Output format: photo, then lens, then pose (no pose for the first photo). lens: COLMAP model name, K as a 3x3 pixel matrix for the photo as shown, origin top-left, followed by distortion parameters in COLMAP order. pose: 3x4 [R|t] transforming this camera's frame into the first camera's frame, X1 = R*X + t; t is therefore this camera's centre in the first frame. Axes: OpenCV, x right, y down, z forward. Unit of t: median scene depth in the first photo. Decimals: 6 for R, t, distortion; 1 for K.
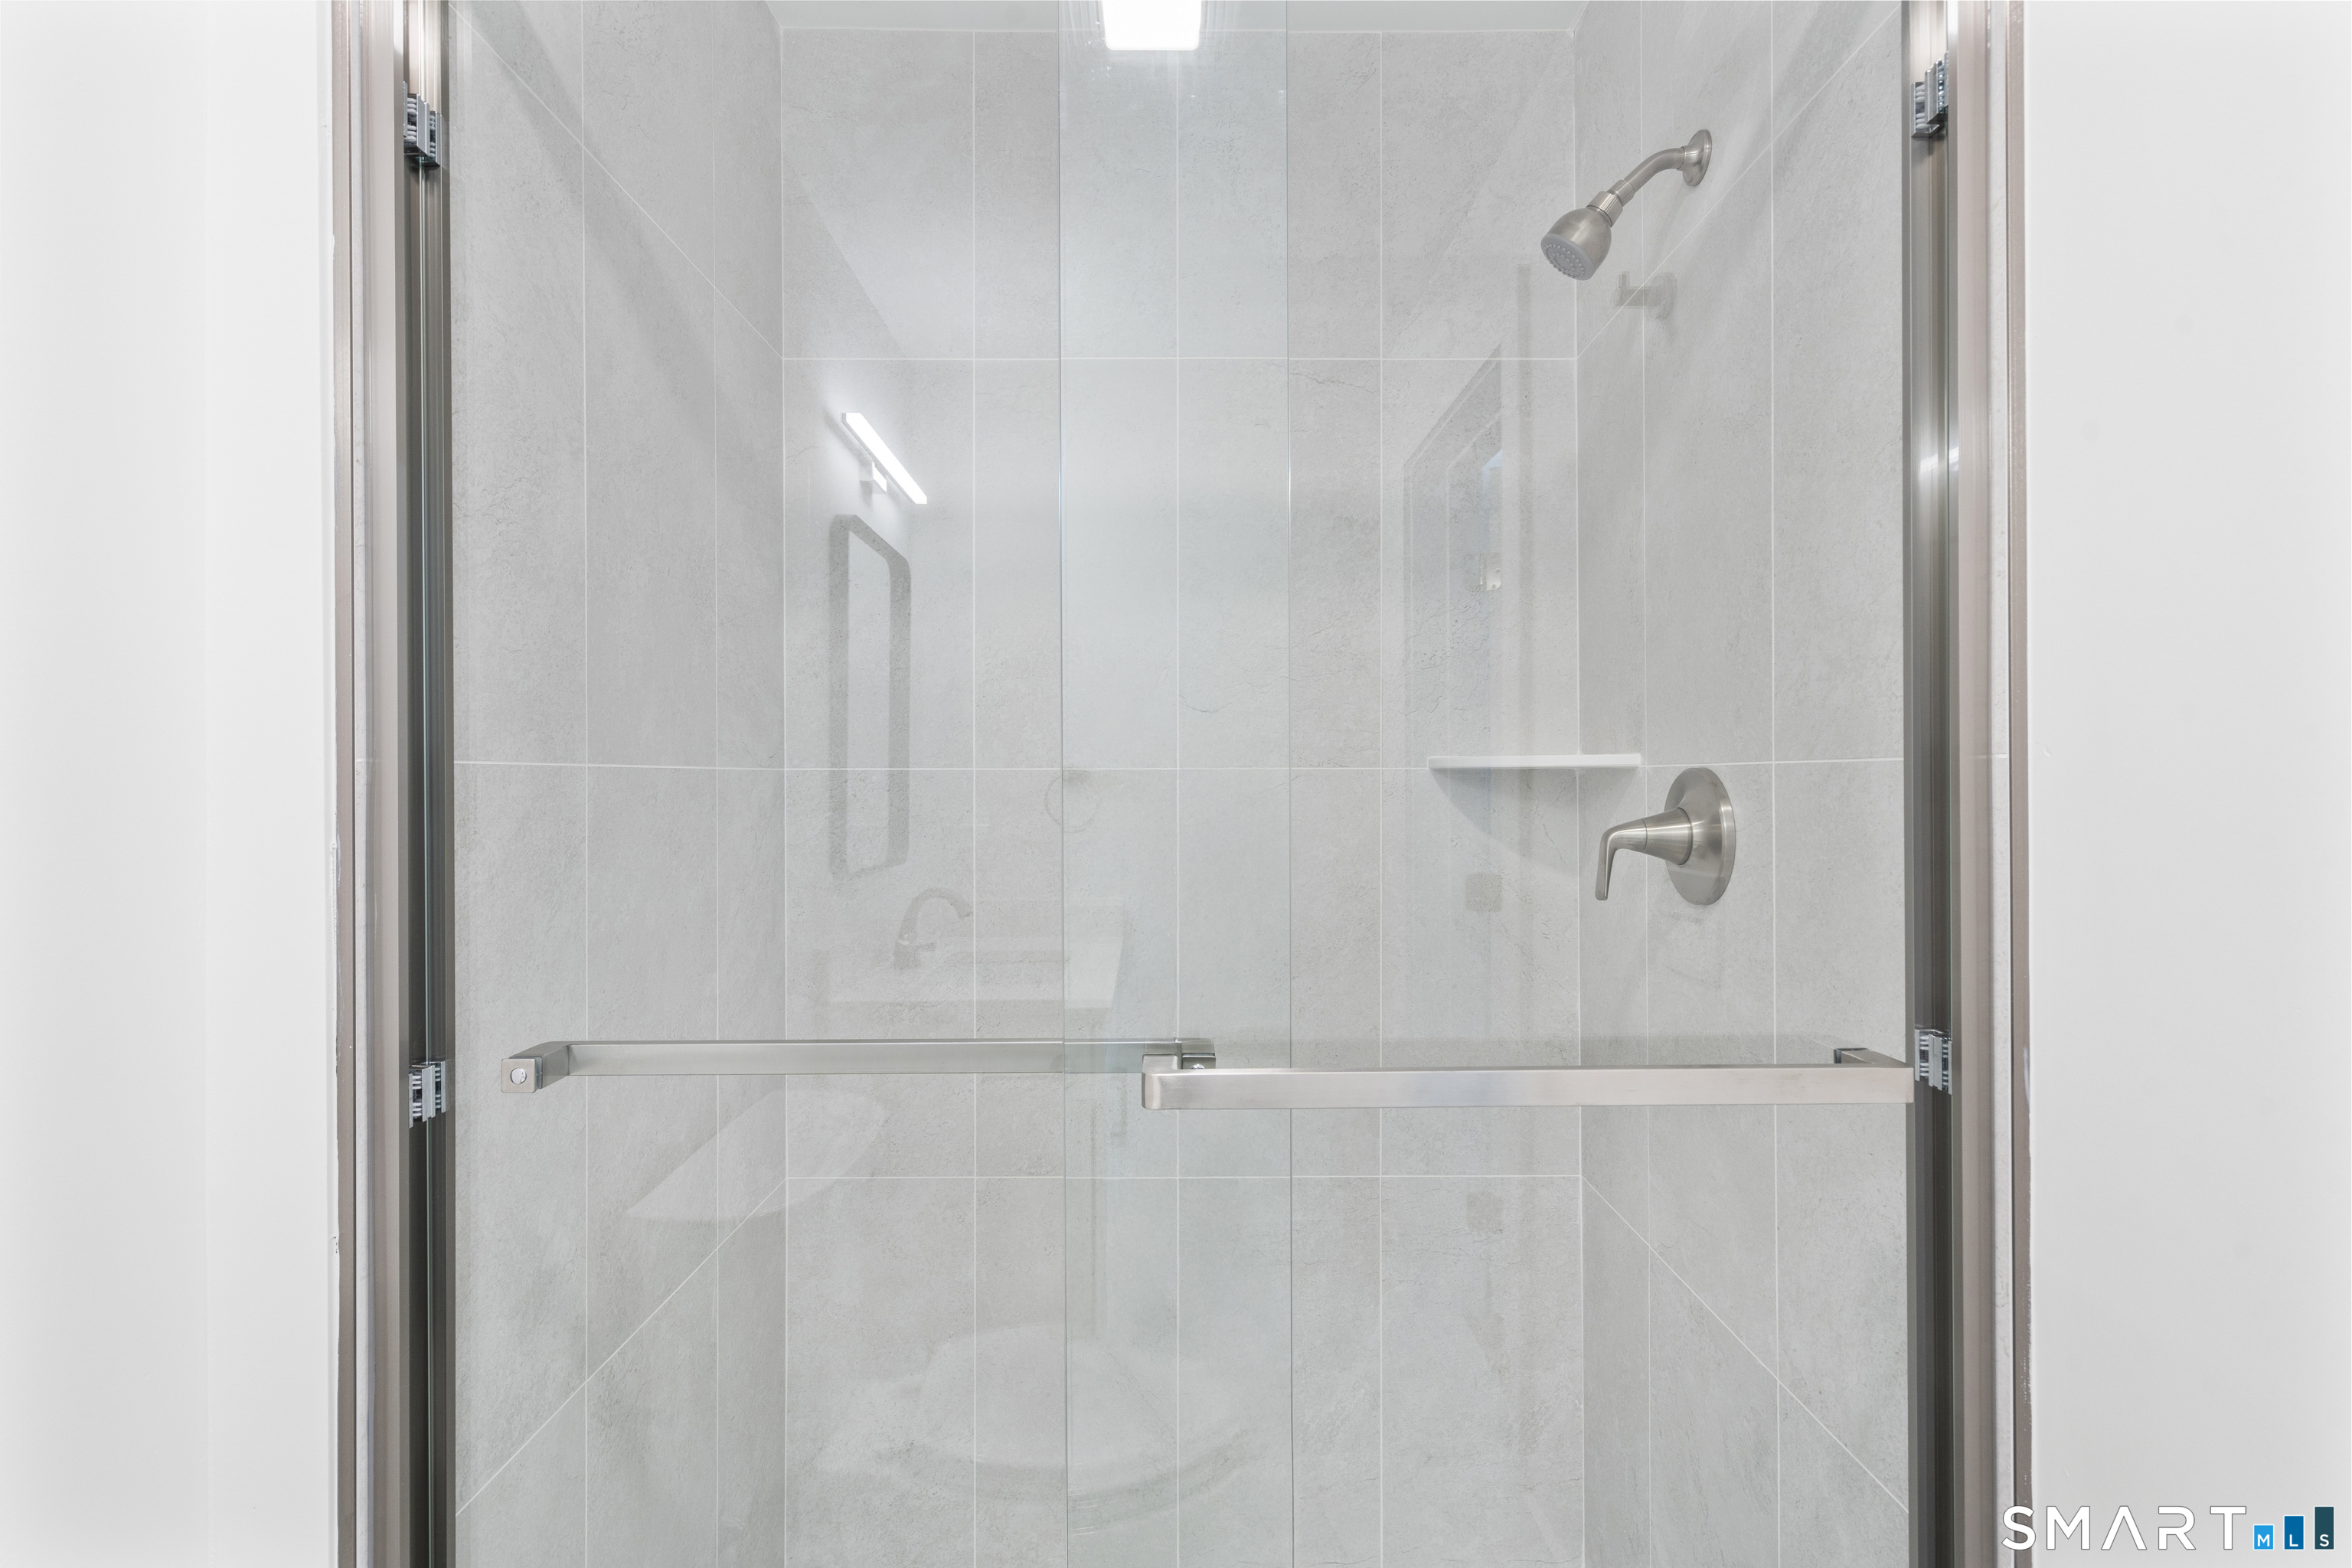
lens RADIAL K [[1081.1, 0, 1170.3], [0, 1081.1, 778.9], [0, 0, 1]] dist [-0.003573, 0.003212]
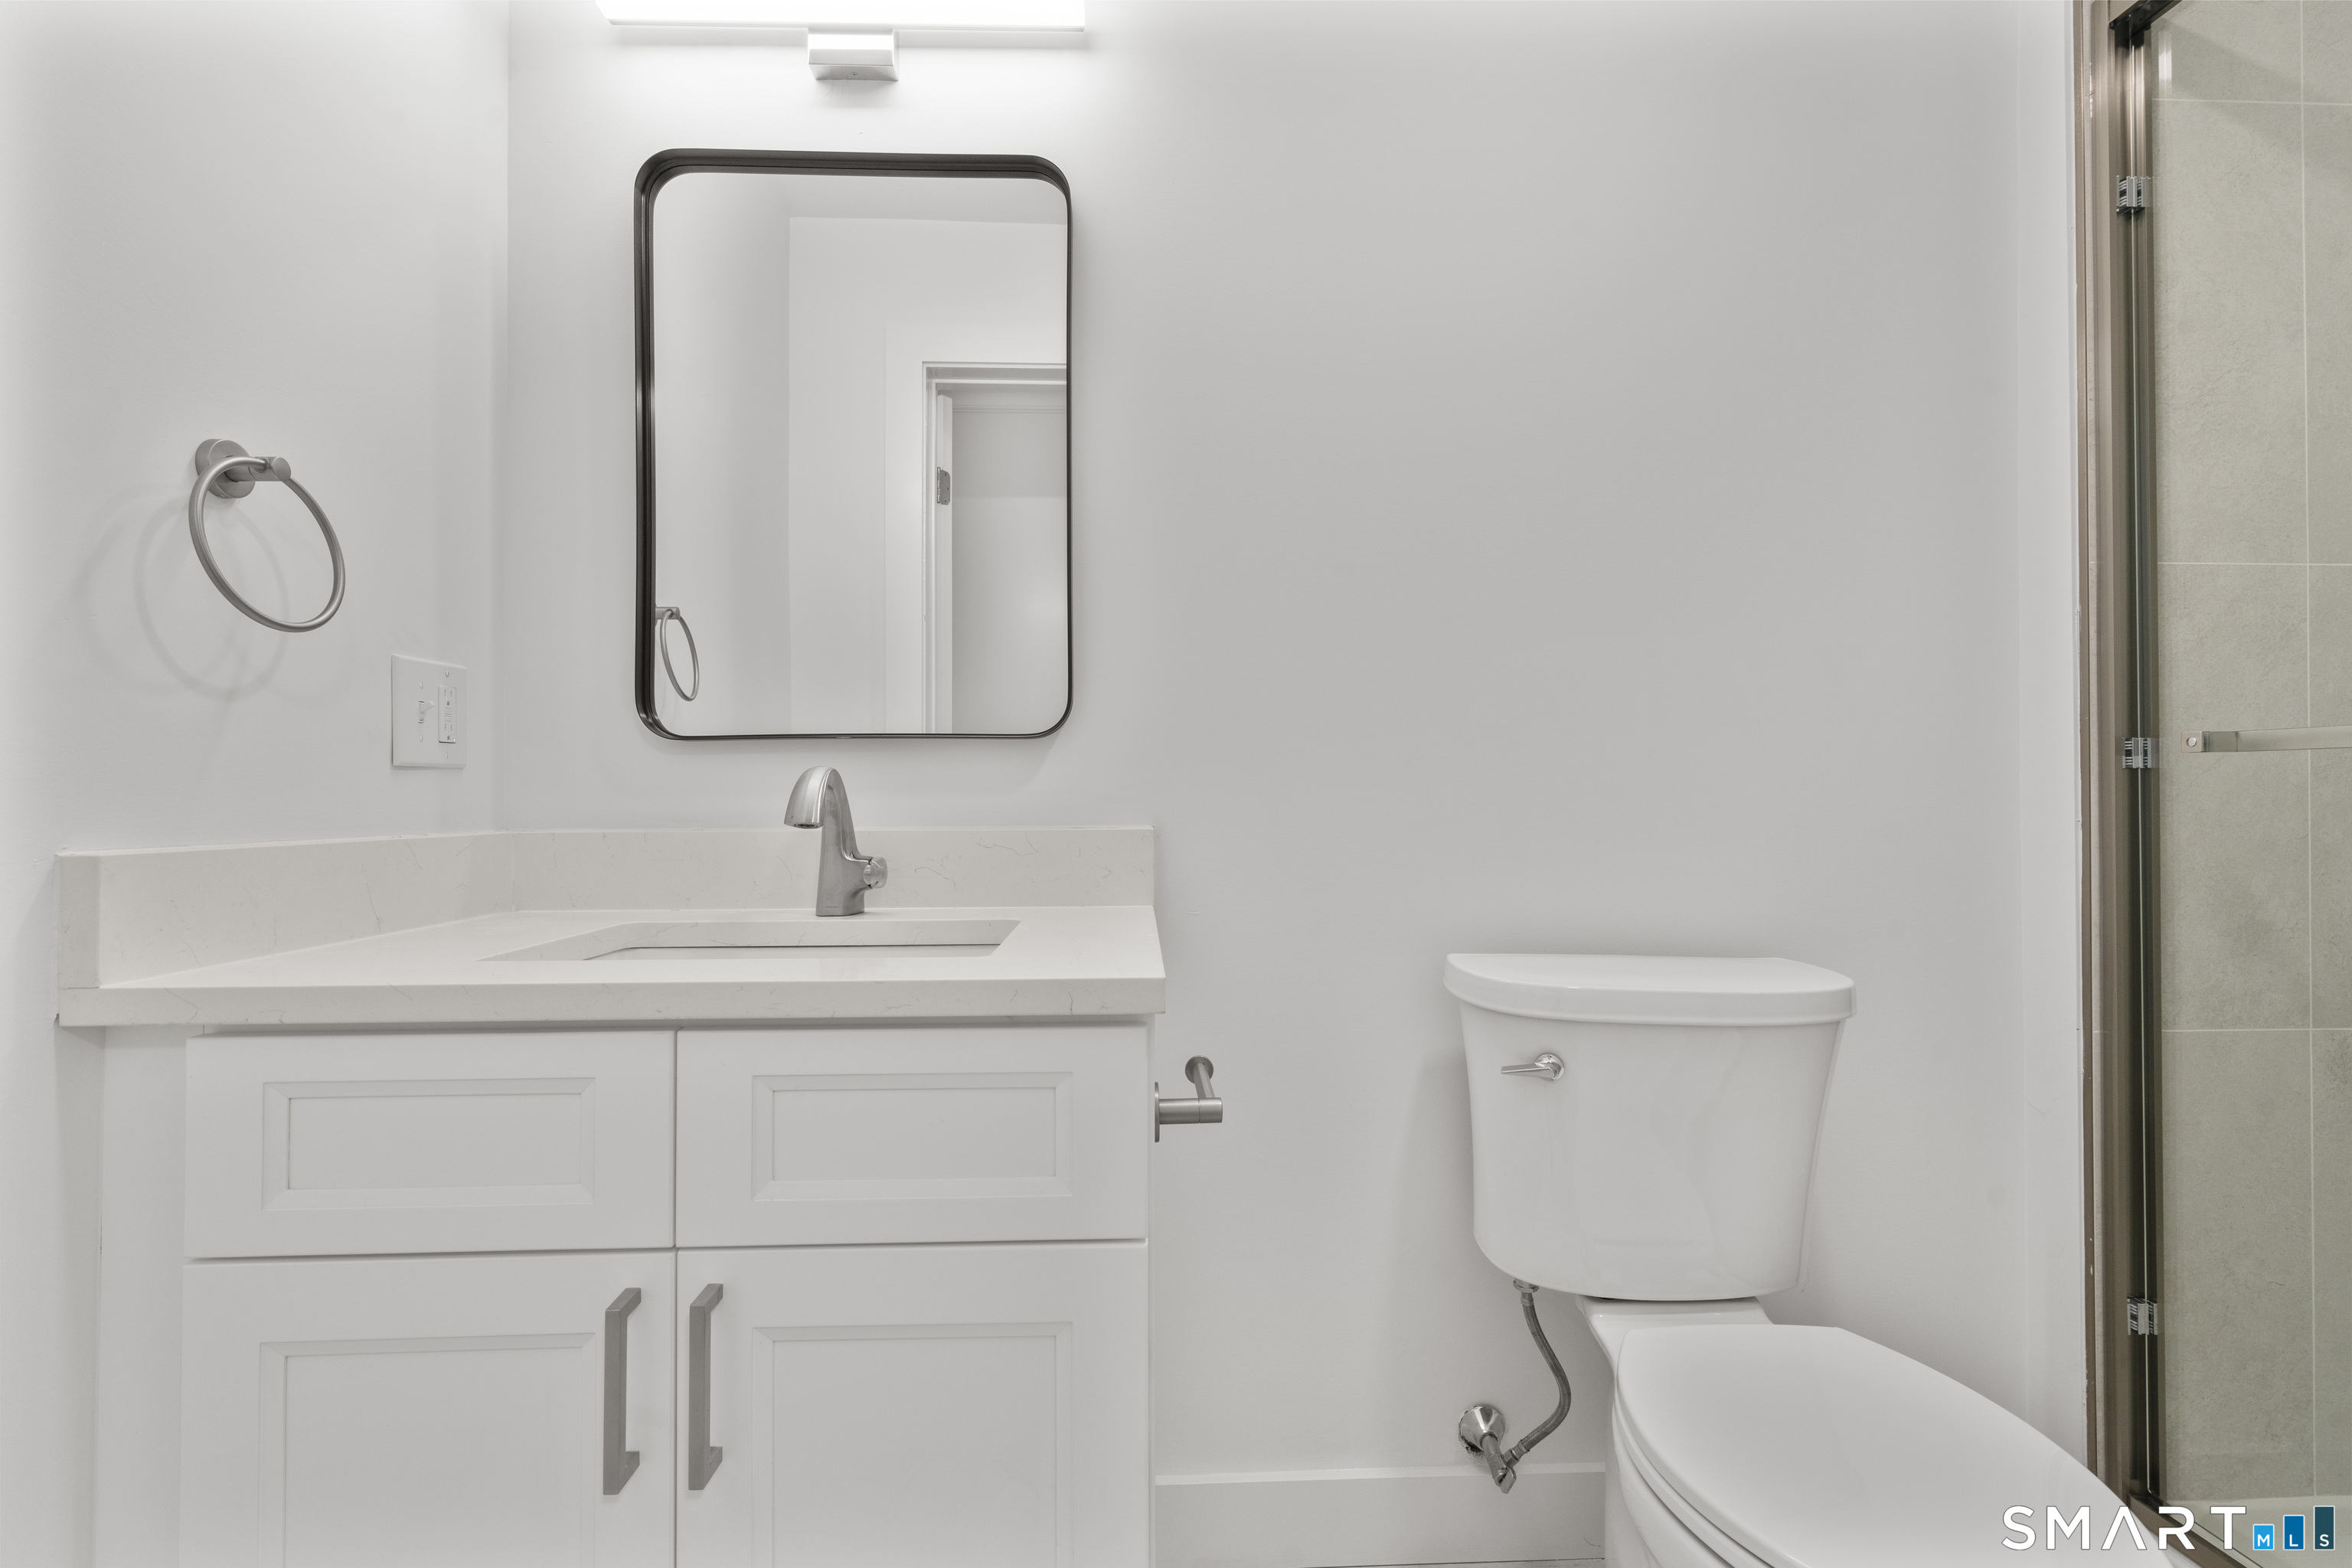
lens RADIAL K [[1081.1, 0, 1170.3], [0, 1081.1, 778.9], [0, 0, 1]] dist [-0.003573, 0.003212]
pose [[0.058015, -0.004492, -0.998306, 0.931392], [-0.000662, 0.999989, -0.004538, 0.339964], [0.998315, 0.000924, 0.058011, -0.628238]]
